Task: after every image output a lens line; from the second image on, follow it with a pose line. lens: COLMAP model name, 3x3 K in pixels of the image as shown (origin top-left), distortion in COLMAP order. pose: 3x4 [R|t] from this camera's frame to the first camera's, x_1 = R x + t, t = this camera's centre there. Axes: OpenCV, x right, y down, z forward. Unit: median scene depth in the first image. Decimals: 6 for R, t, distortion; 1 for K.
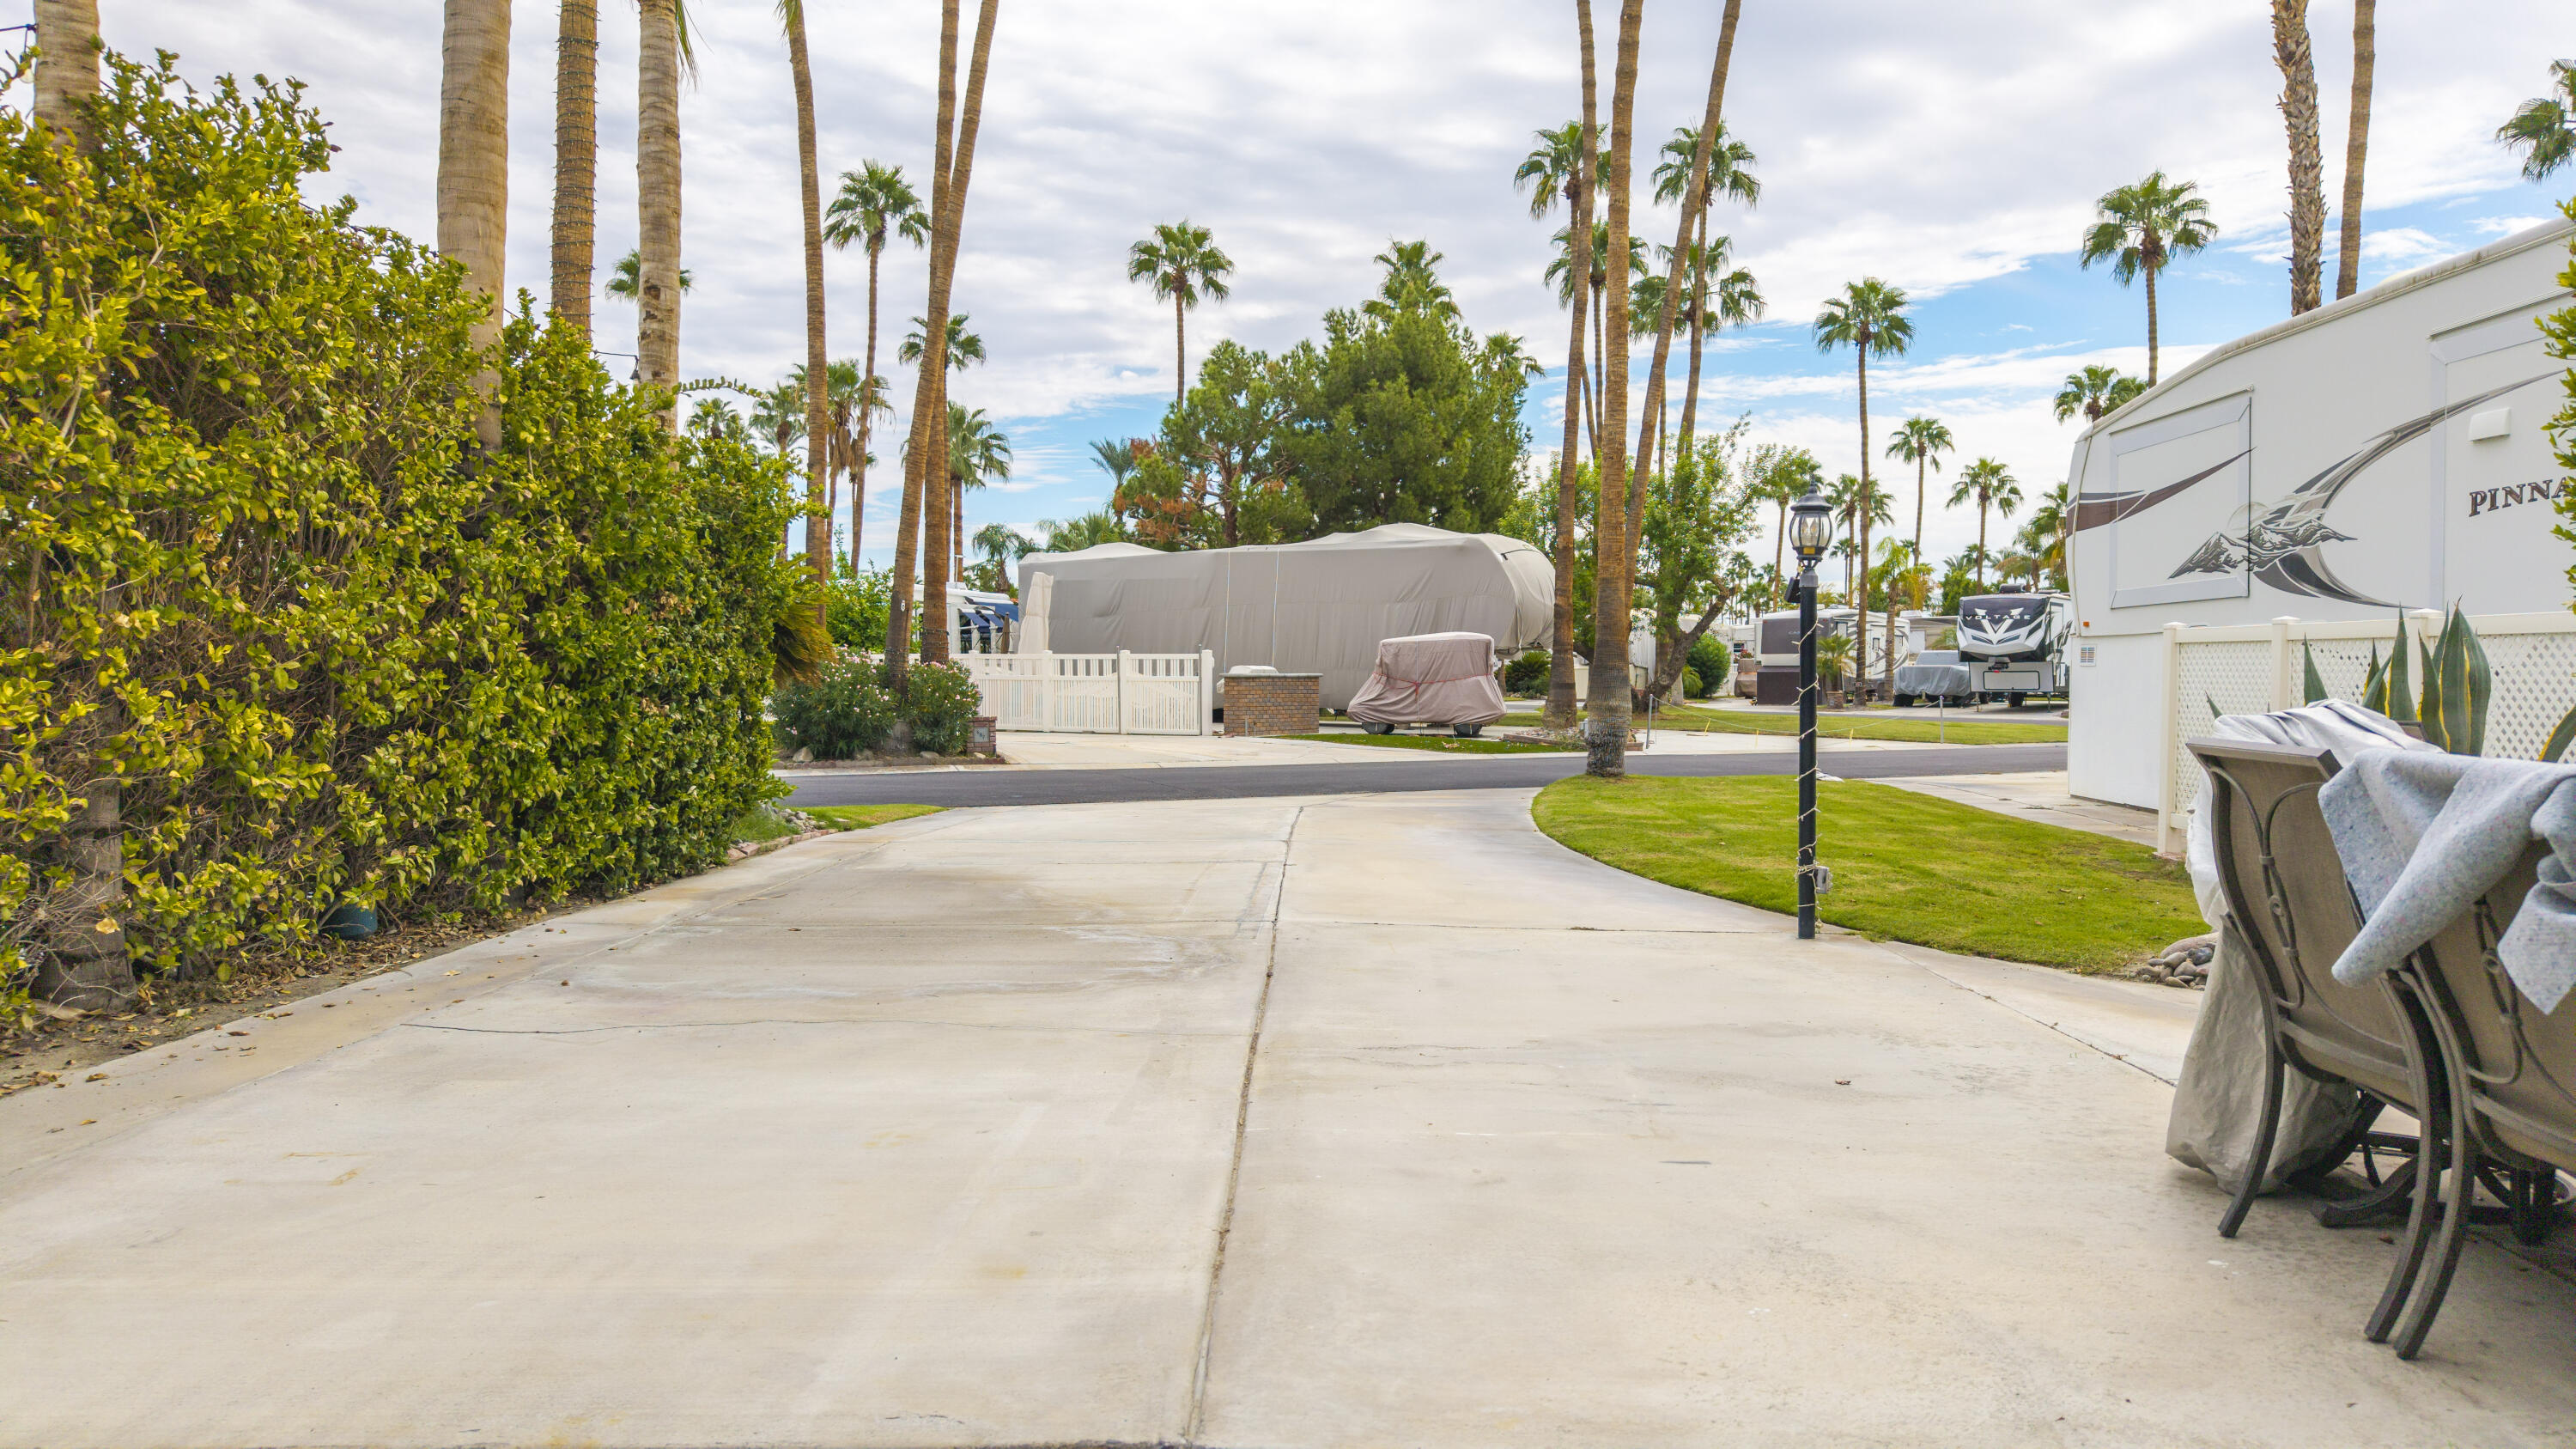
lens RADIAL K [[1699.1, 0, 1286.9], [0, 1699.1, 739.7], [0, 0, 1]] dist [0.054622, -0.071703]
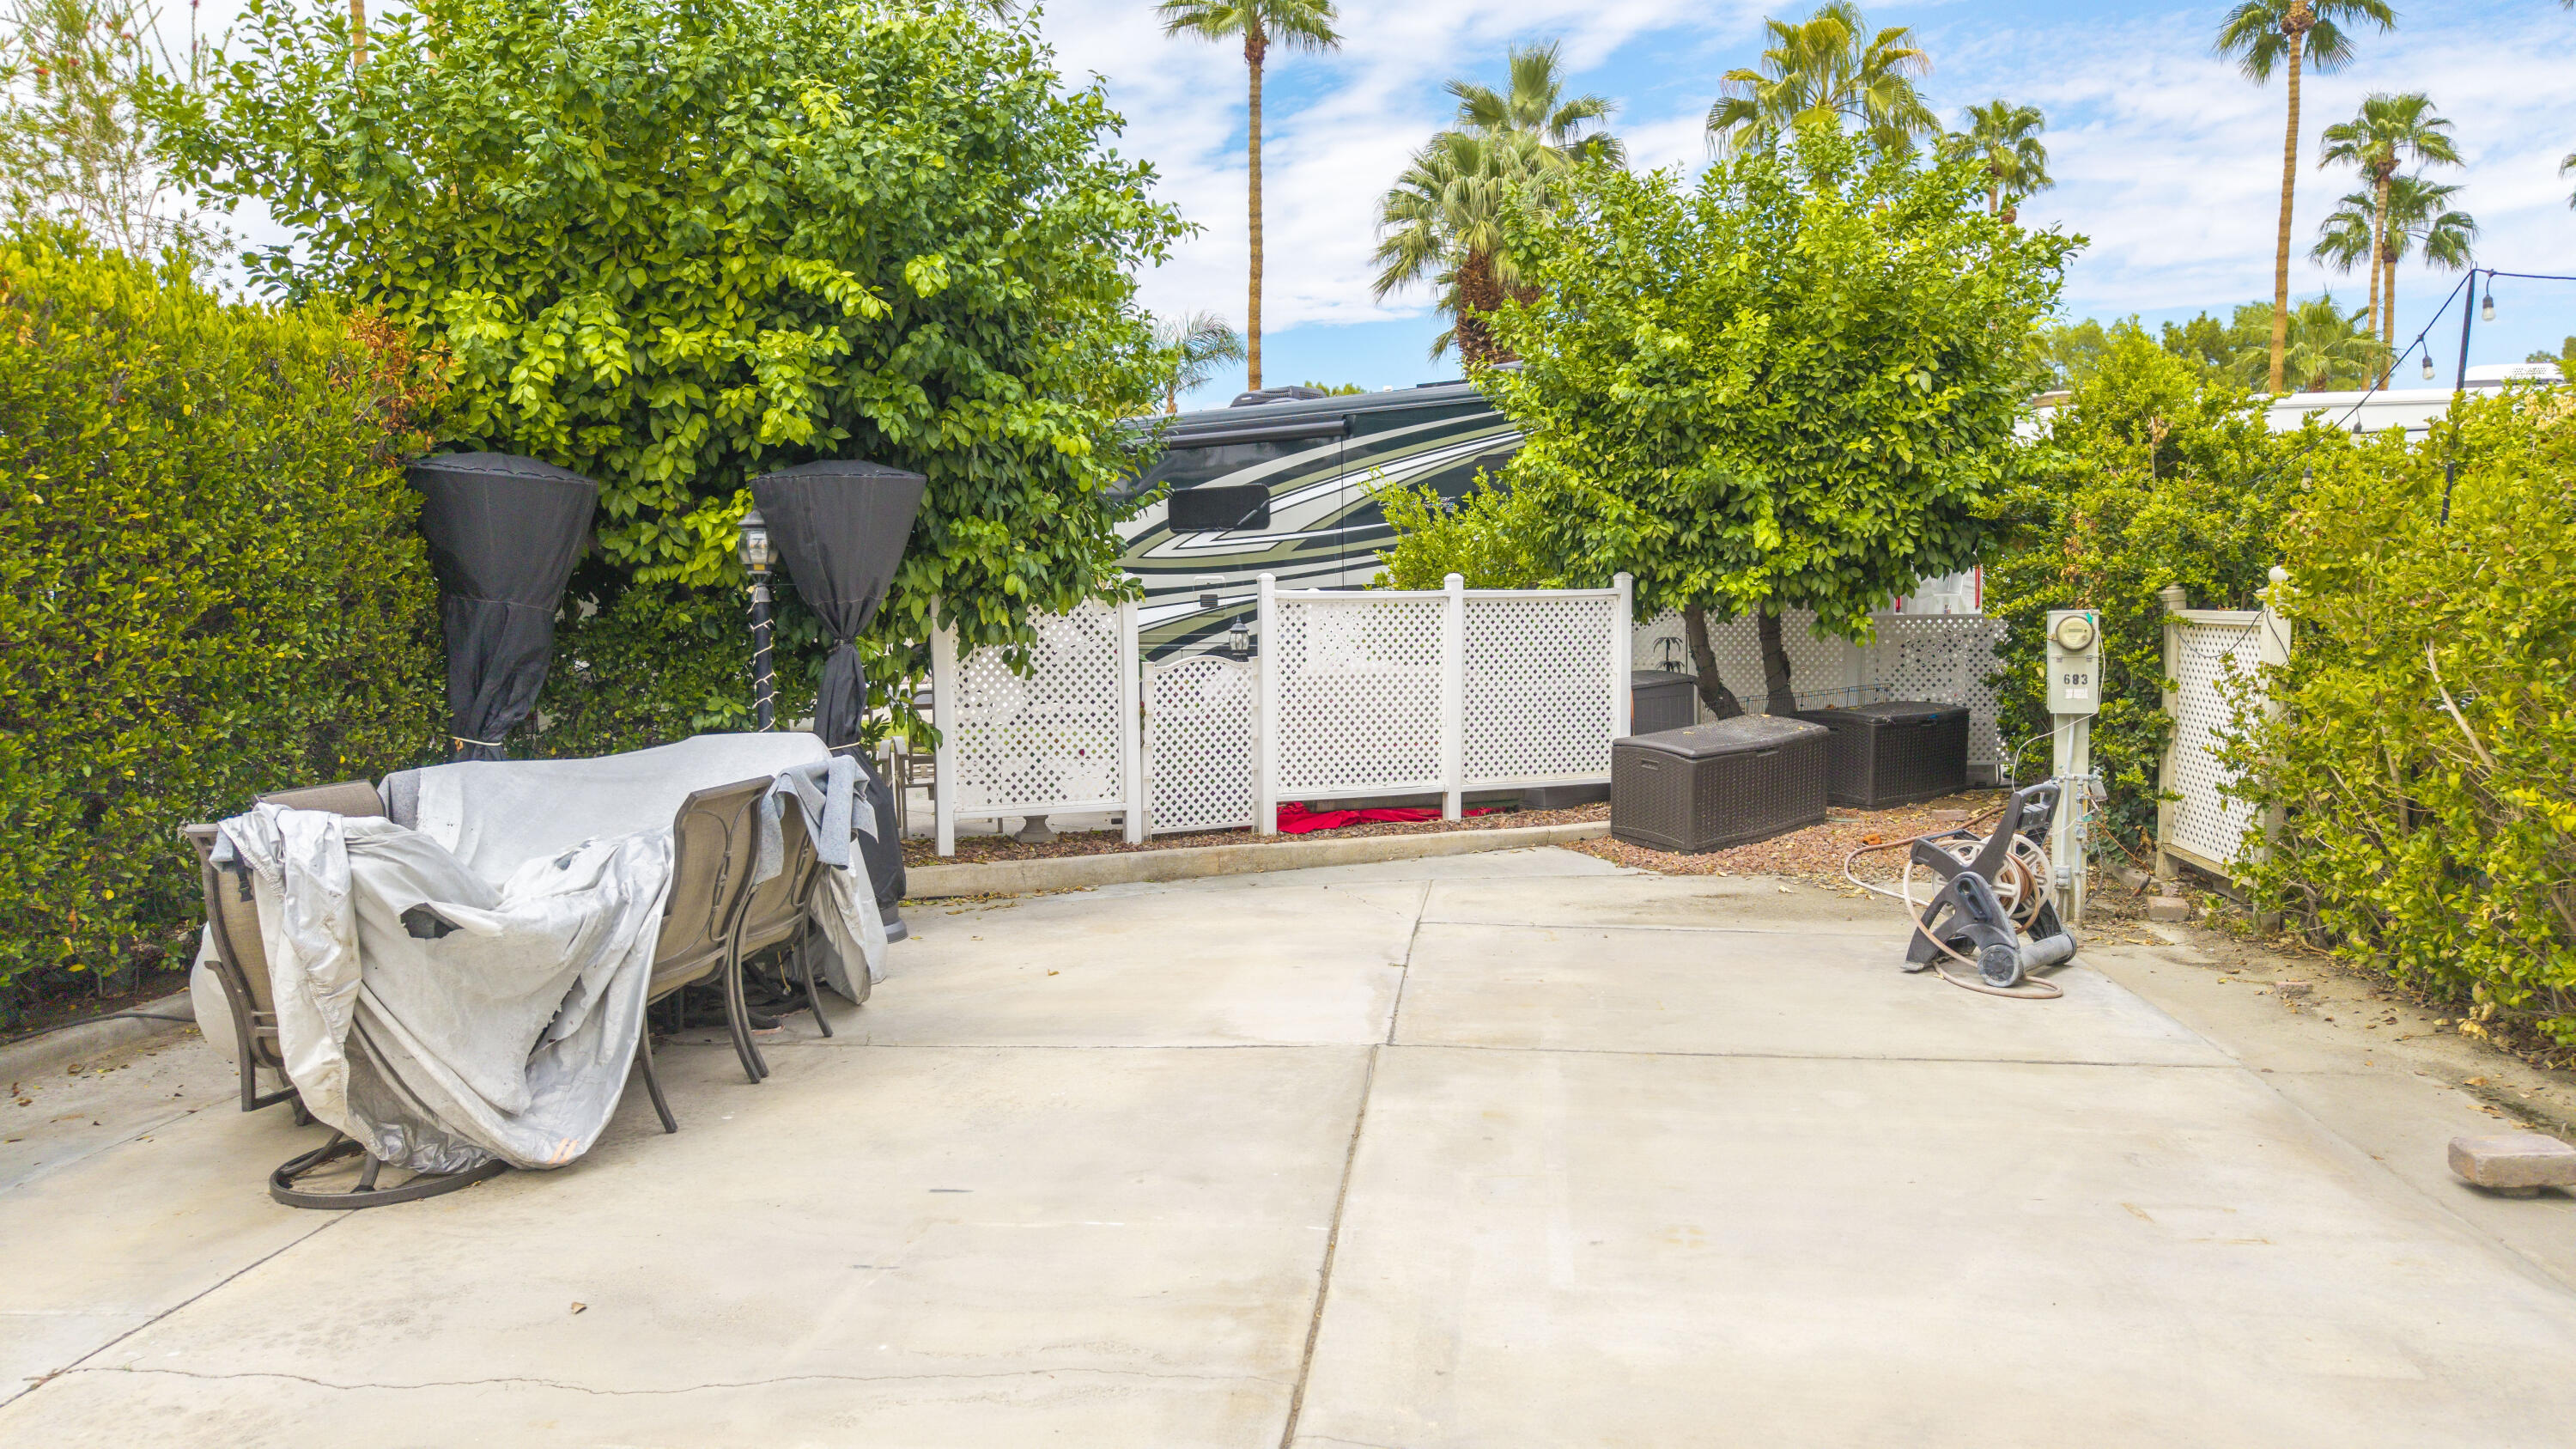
lens RADIAL K [[1699.1, 0, 1286.9], [0, 1699.1, 739.7], [0, 0, 1]] dist [0.054622, -0.071703]
pose [[-0.995426, 0.000909, 0.095528, -0.009595], [0.012922, 0.992046, 0.125212, -0.018222], [-0.094655, 0.125874, -0.987520, 0.196110]]
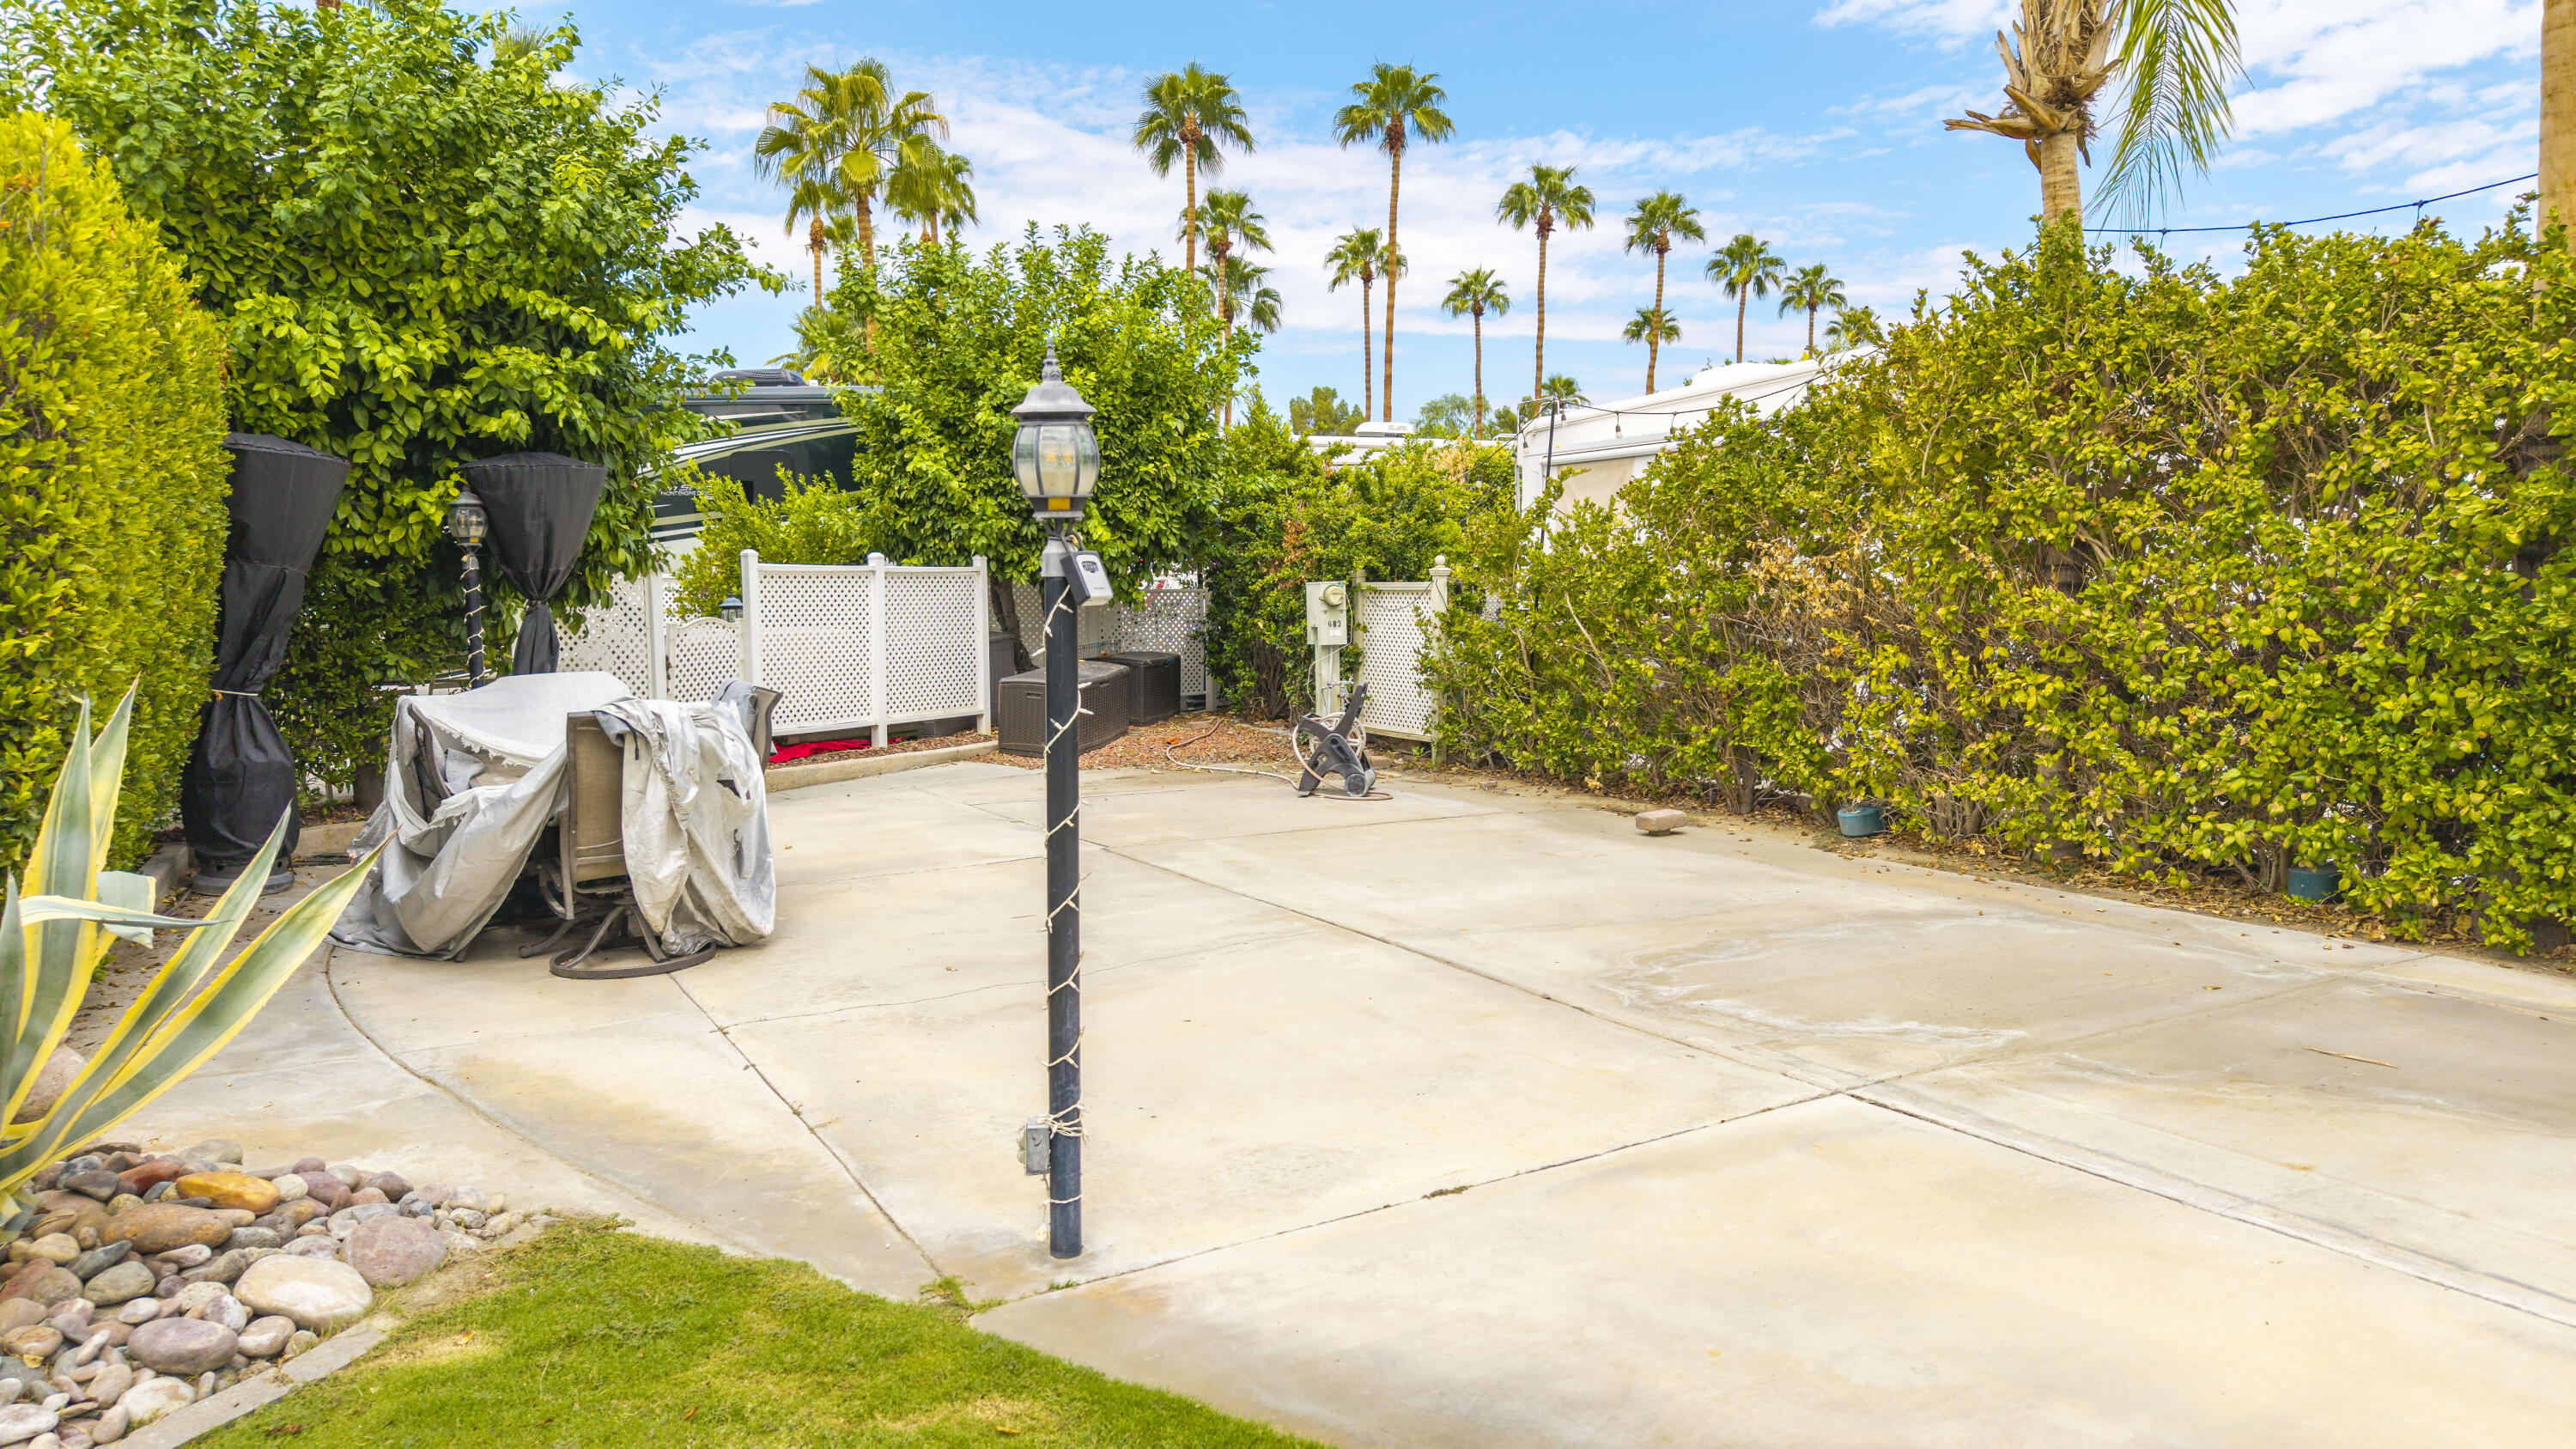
lens RADIAL K [[1714.1, 0, 1293.3], [0, 1714.1, 734.1], [0, 0, 1]] dist [0.056307, -0.076961]
pose [[-0.853639, 0.053003, -0.518161, 0.089747], [-0.014990, 0.991897, 0.126157, -0.019161], [0.520649, 0.115460, -0.845927, 0.260454]]
